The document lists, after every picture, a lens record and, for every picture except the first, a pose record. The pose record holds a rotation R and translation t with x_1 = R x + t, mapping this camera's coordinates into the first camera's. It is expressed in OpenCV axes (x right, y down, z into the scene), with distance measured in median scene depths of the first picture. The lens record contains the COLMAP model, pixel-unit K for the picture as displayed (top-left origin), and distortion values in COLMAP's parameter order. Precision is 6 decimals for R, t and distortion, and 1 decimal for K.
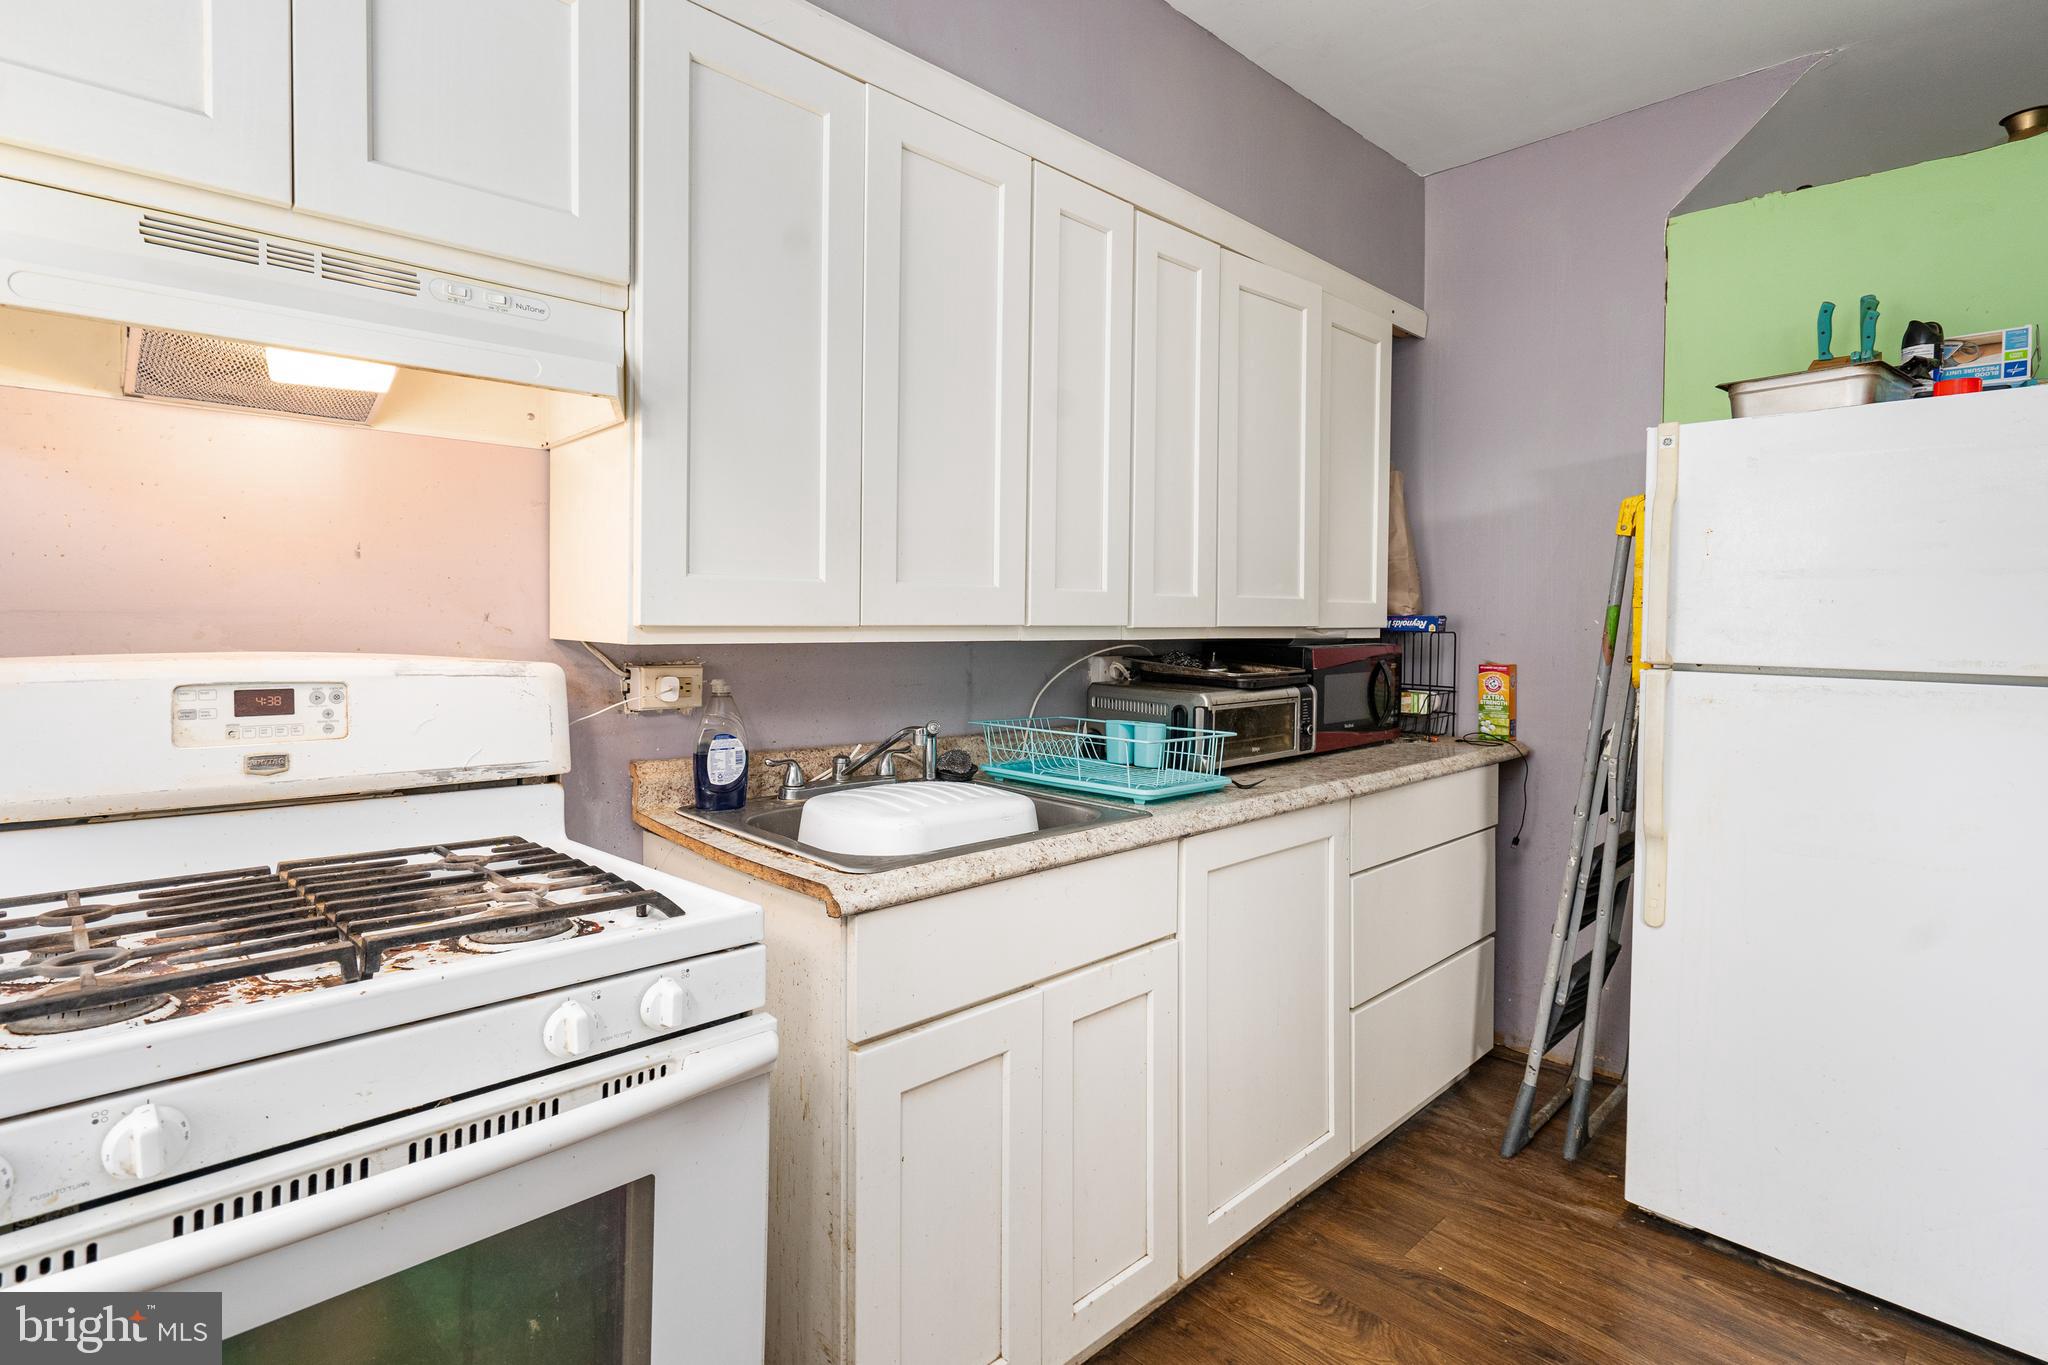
lens RADIAL K [[992.4, 0, 1033.4], [0, 992.4, 626.8], [0, 0, 1]] dist [-0.001423, 0.002186]
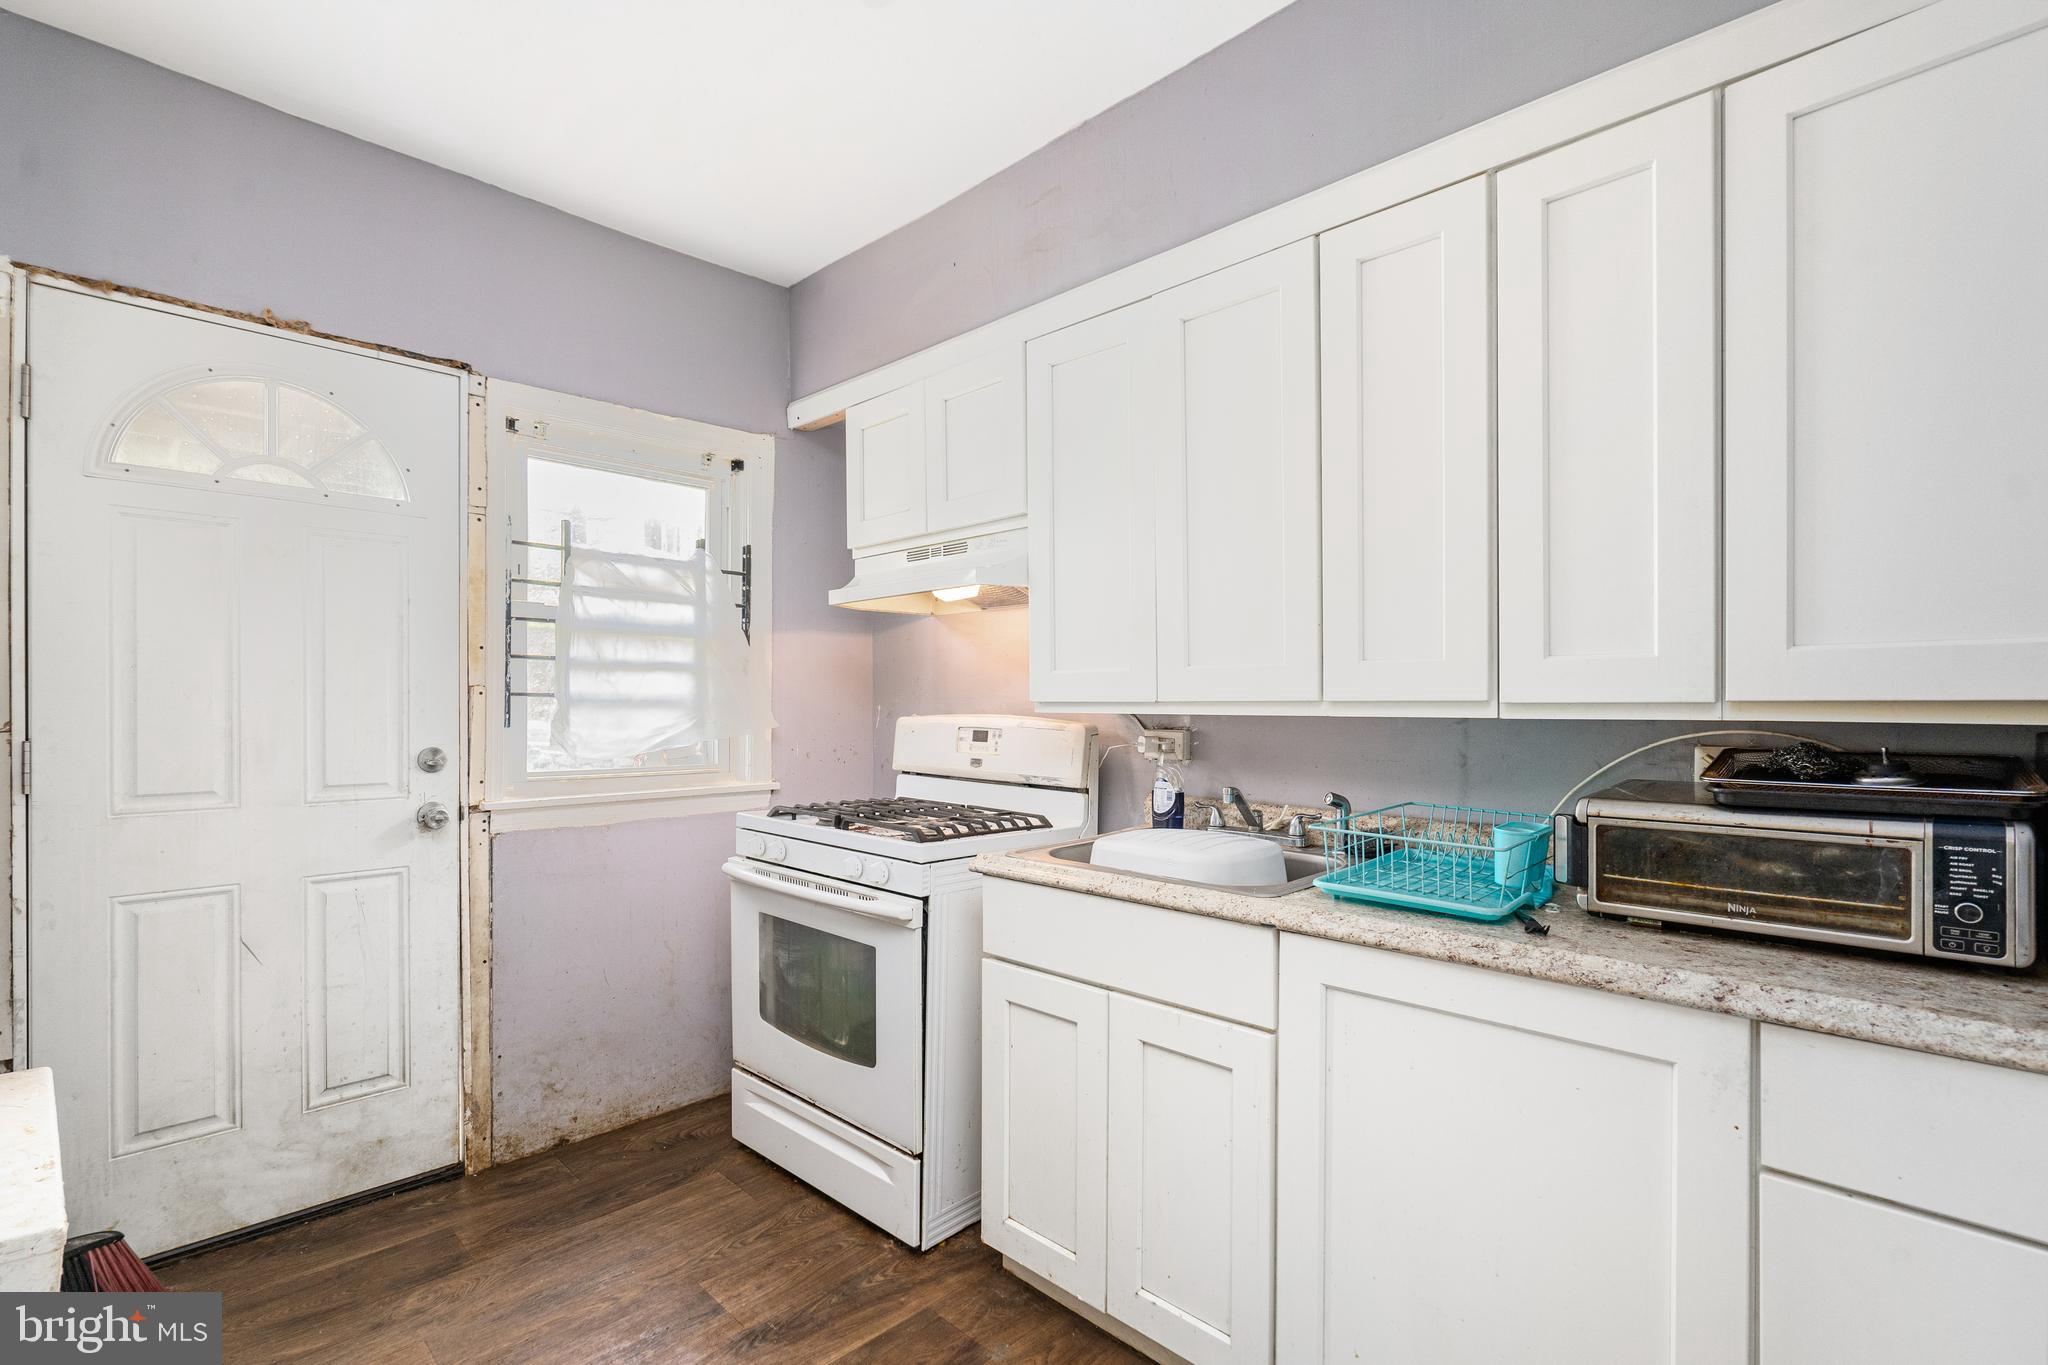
lens RADIAL K [[943.6, 0, 1024.6], [0, 943.6, 703.9], [0, 0, 1]] dist [0.000054, 0.000089]
pose [[0.037109, -0.006157, -0.999292, 1.033195], [-0.006739, 0.999957, -0.006411, 0.010720], [0.999289, 0.006972, 0.037066, 0.742779]]
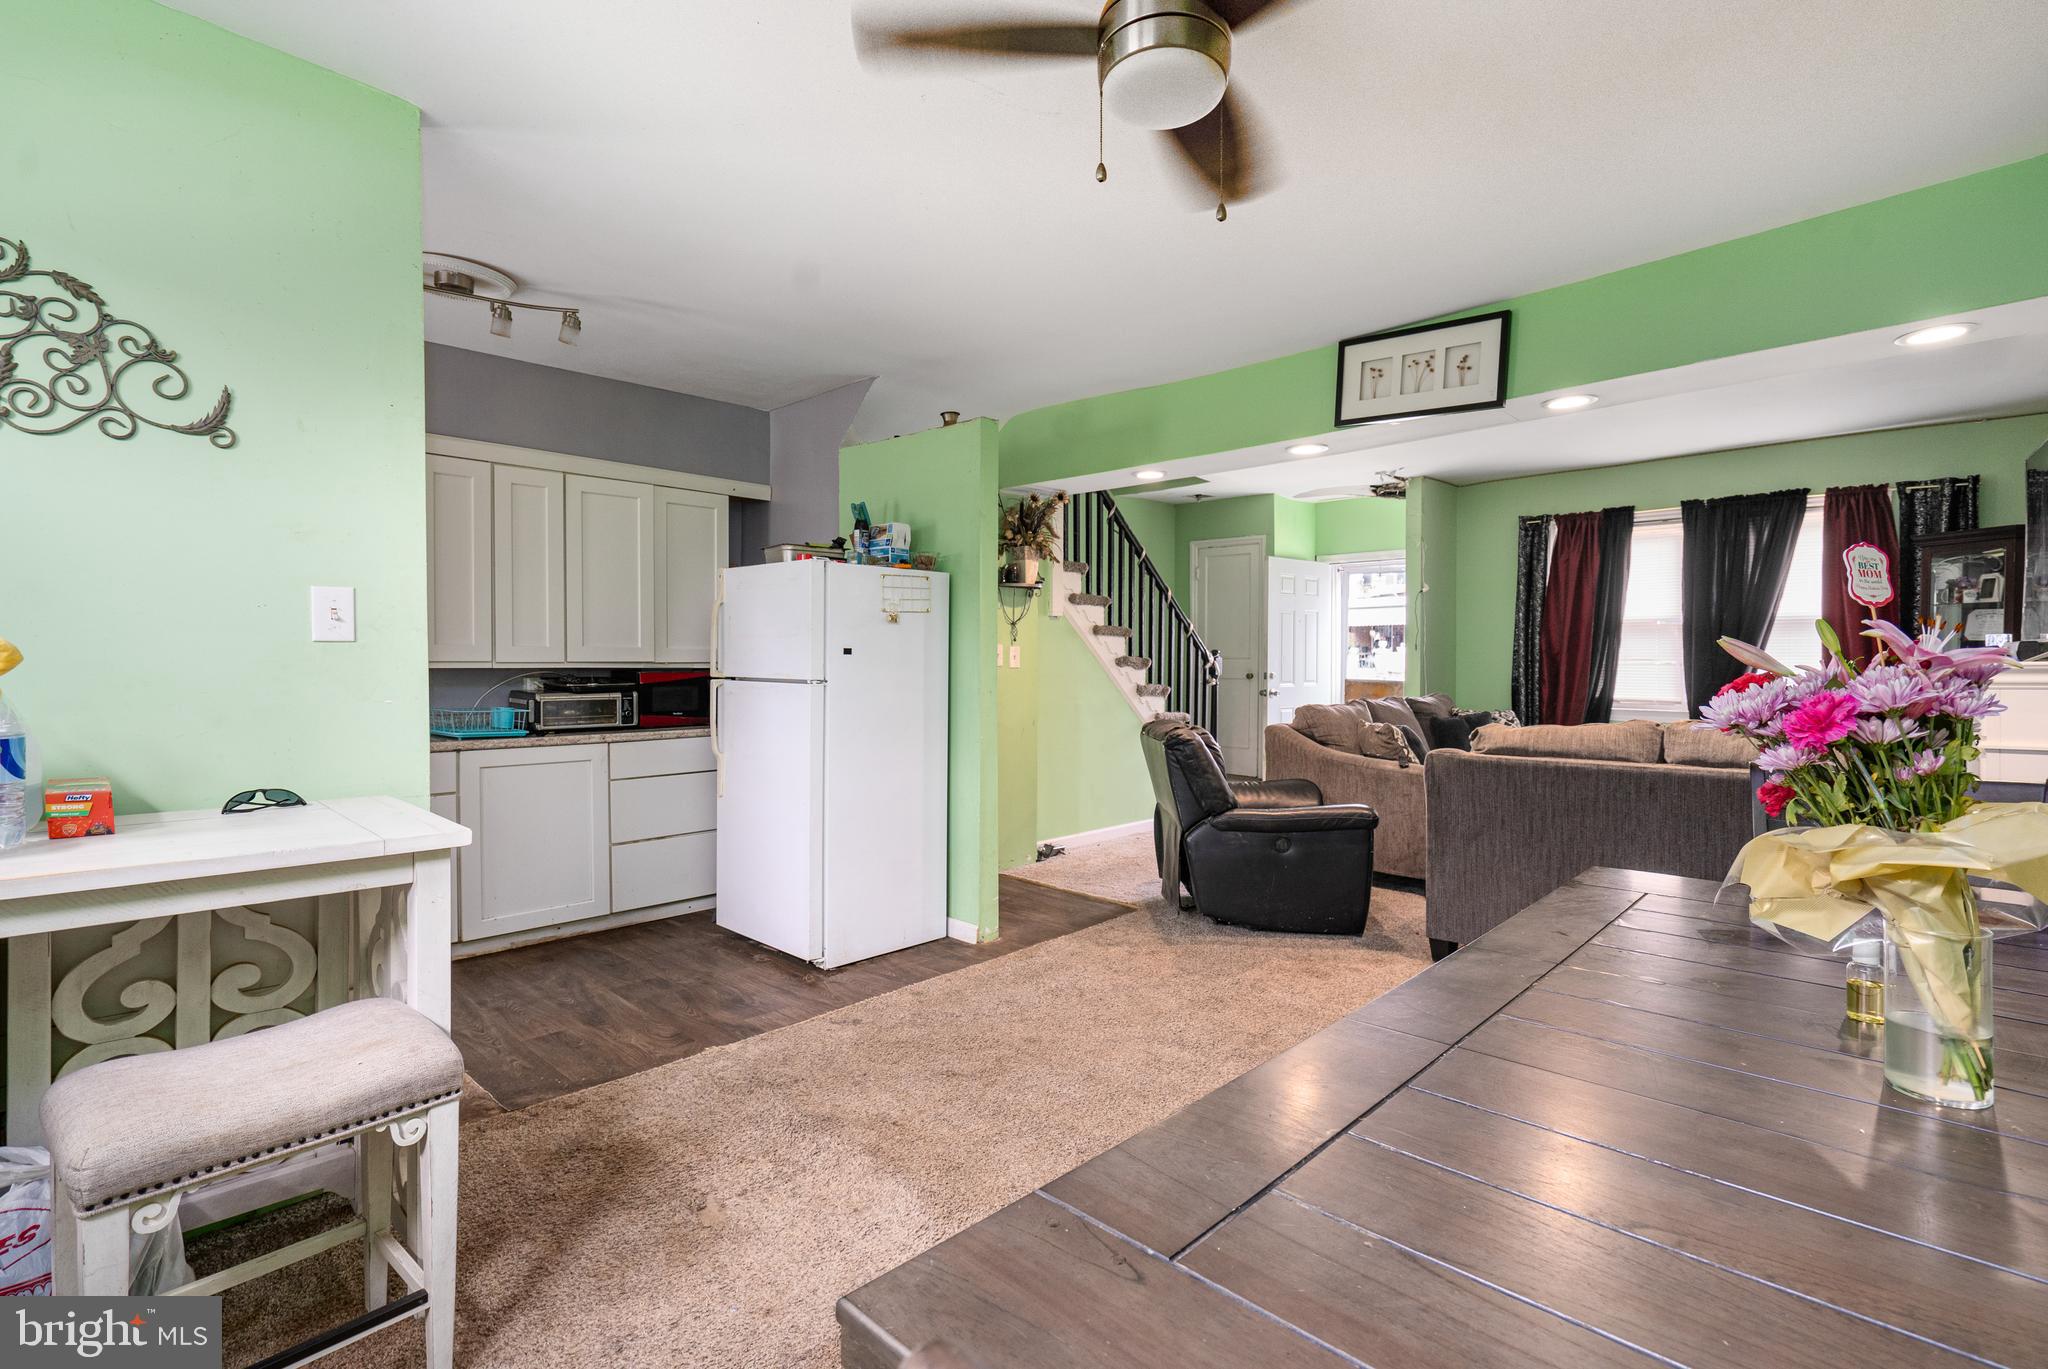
lens RADIAL K [[956.0, 0, 1013.0], [0, 956.0, 676.4], [0, 0, 1]] dist [-0.001006, 0.000365]
pose [[0.999523, -0.005142, 0.030438, 1.402387], [0.004920, 0.999961, 0.007354, 0.026890], [-0.030475, -0.007201, 0.999510, -1.304857]]
